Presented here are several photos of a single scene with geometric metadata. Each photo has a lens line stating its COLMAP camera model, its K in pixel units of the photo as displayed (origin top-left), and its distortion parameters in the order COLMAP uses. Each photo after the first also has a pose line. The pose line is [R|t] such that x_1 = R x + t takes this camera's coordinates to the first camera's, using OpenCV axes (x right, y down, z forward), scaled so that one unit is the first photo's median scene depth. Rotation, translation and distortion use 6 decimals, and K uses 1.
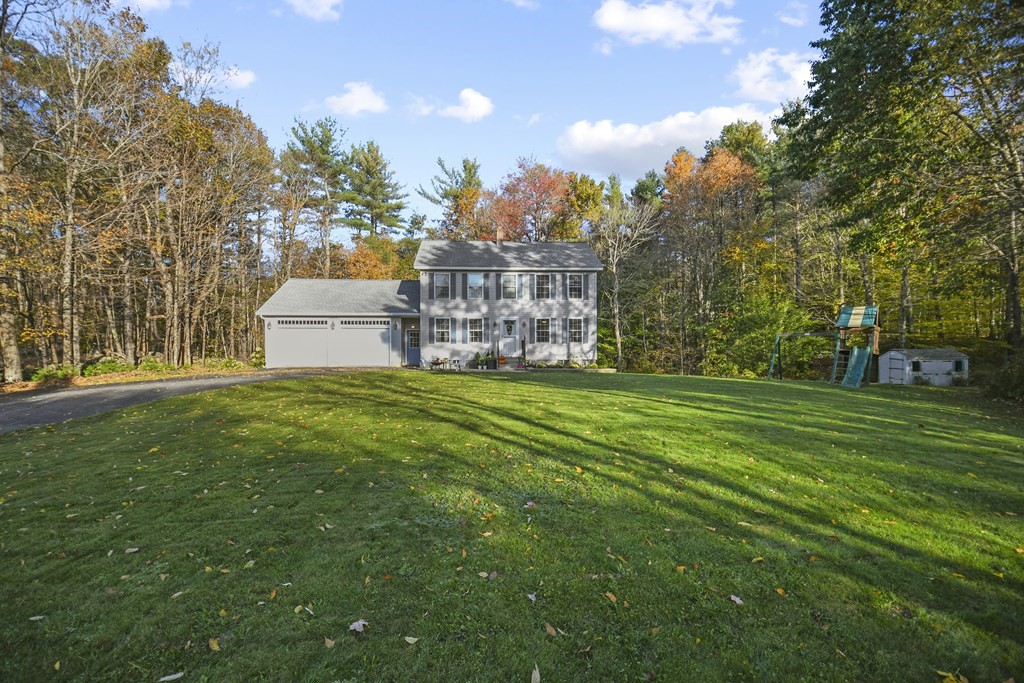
lens RADIAL K [[458.7, 0, 499.9], [0, 458.7, 347.2], [0, 0, 1]] dist [0.015029, -0.000574]
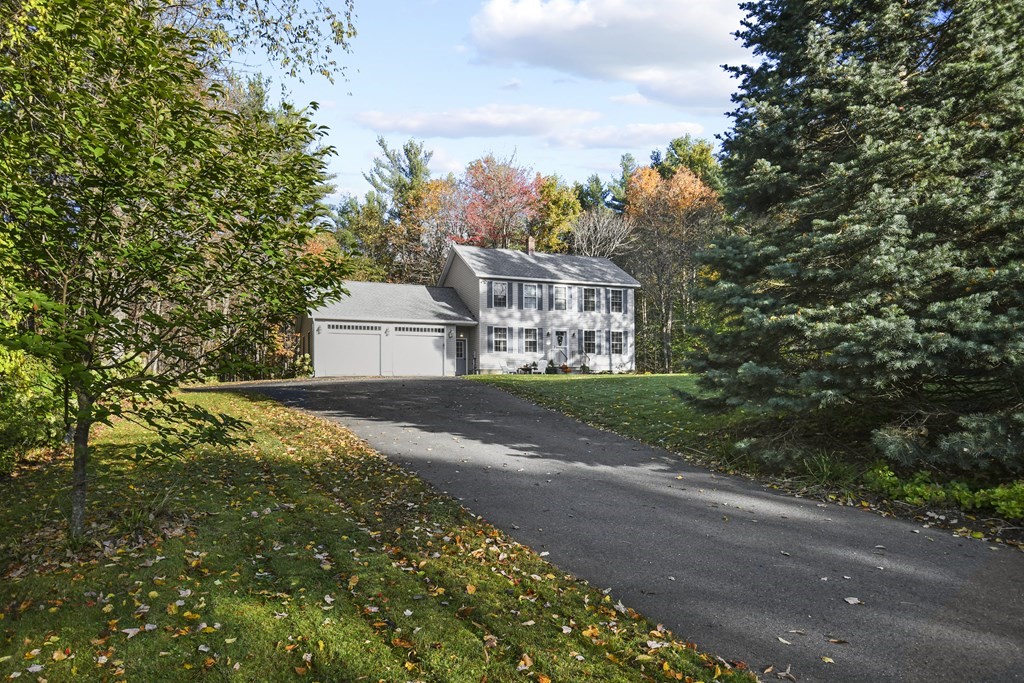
lens RADIAL K [[619.9, 0, 511.9], [0, 619.9, 367.3], [0, 0, 1]] dist [0.001568, 0.000017]
pose [[0.950620, 0.007820, 0.310259, -0.508648], [-0.003772, 0.999900, -0.013645, 0.041449], [-0.310335, 0.011801, 0.950554, -0.280103]]
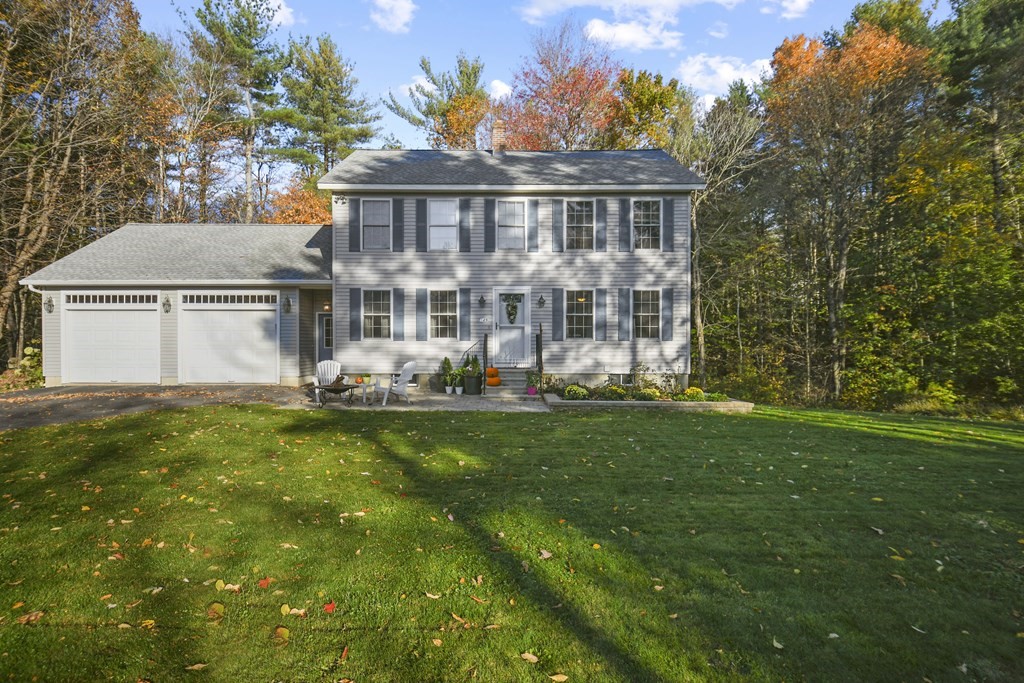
lens RADIAL K [[549.5, 0, 490.0], [0, 549.5, 345.1], [0, 0, 1]] dist [-0.002749, -0.000859]
pose [[0.998147, 0.004363, -0.060686, 0.033059], [-0.003374, 0.999860, 0.016385, -0.013483], [0.060749, -0.016150, 0.998022, 0.404938]]
